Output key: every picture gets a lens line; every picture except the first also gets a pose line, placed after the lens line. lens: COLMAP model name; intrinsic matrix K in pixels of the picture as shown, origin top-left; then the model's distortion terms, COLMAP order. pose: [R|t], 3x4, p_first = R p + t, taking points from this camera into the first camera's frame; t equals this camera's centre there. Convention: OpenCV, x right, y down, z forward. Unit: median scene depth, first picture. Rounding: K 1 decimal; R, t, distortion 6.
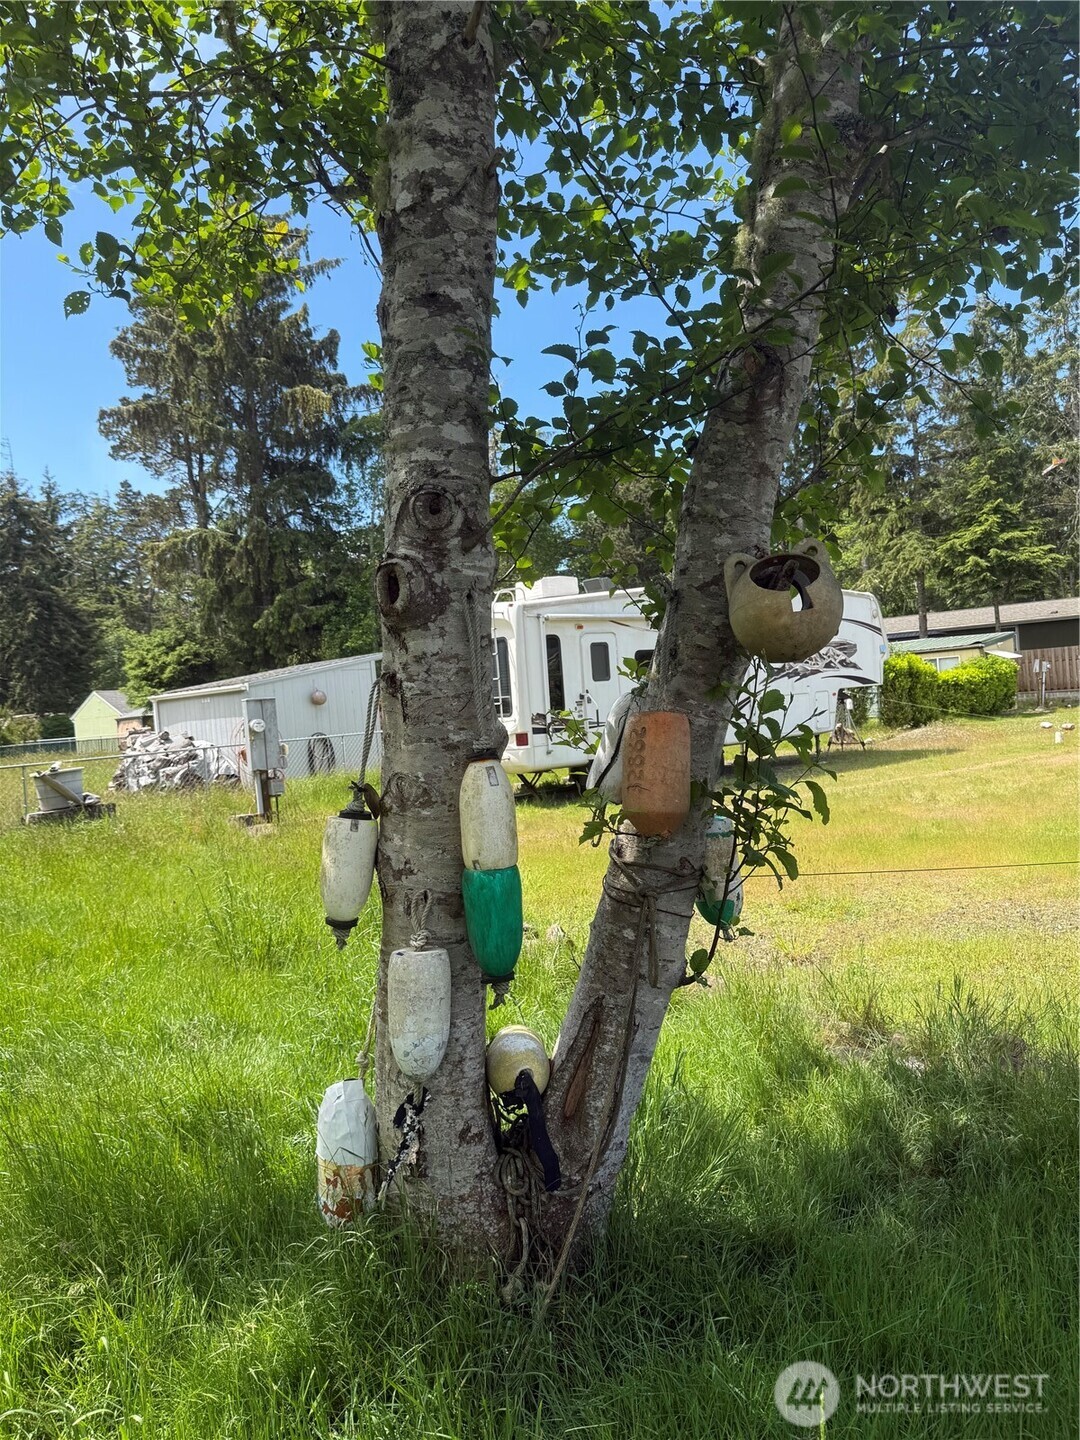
lens RADIAL K [[994.9, 0, 540.0], [0, 994.9, 720.0], [0, 0, 1]] dist [0.077998, -0.090566]
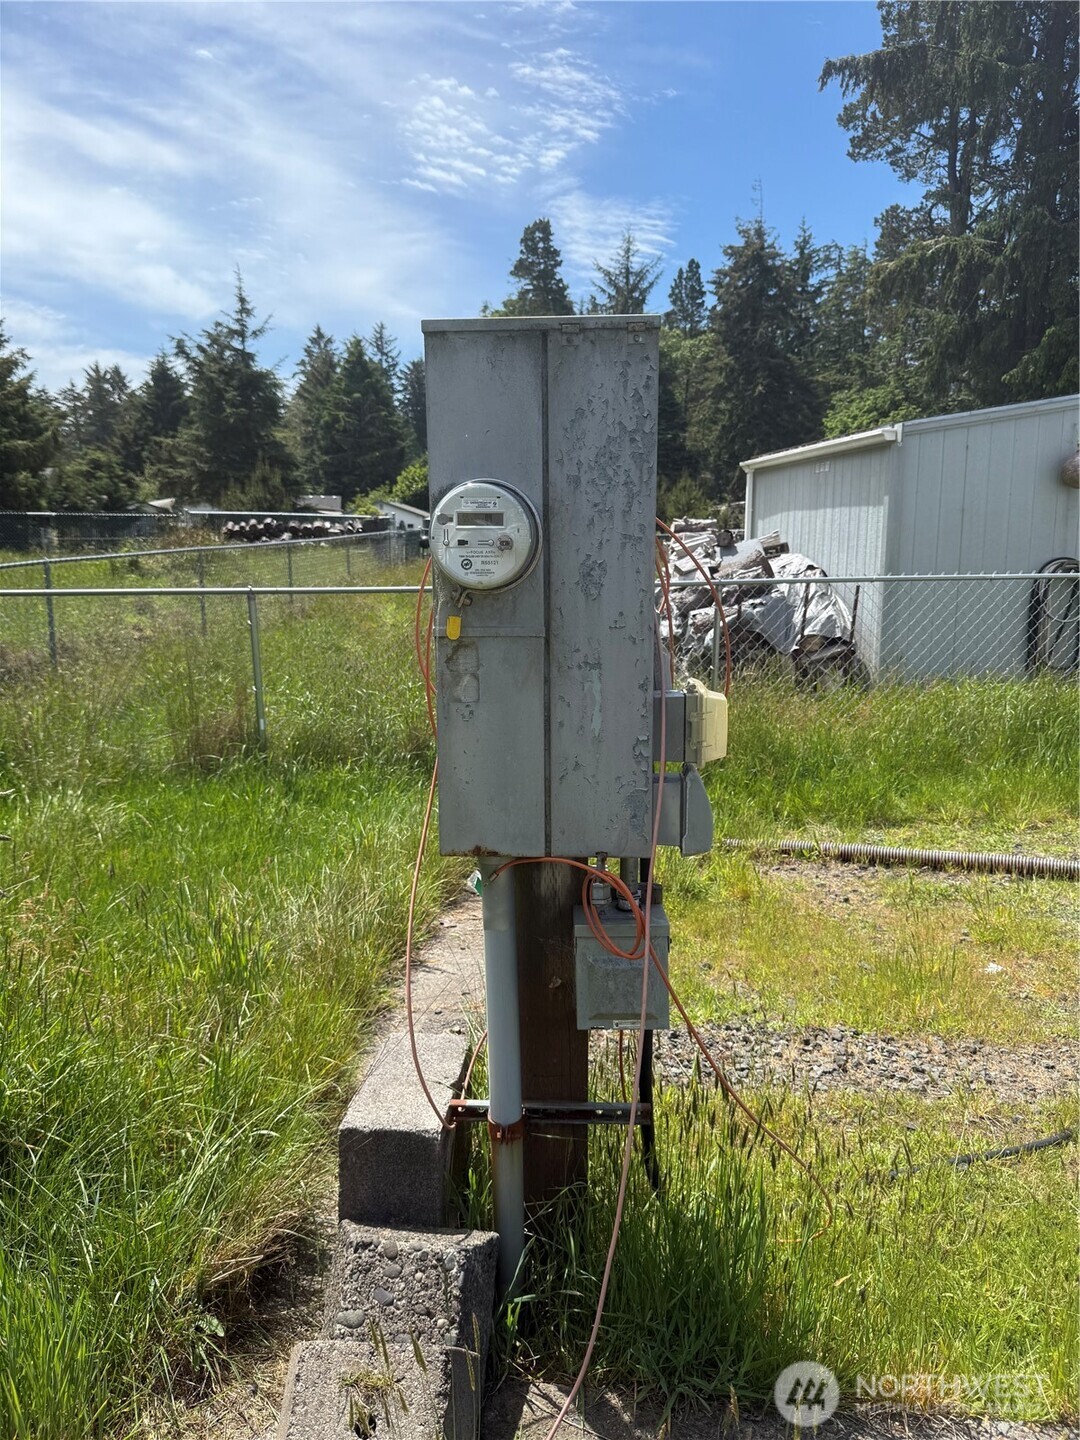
lens RADIAL K [[994.9, 0, 540.0], [0, 994.9, 720.0], [0, 0, 1]] dist [0.077998, -0.090566]
pose [[0.759768, 0.185319, -0.623225, -0.046816], [-0.056479, 0.973709, 0.220684, -0.000298], [0.647736, -0.132469, 0.750260, 0.218220]]
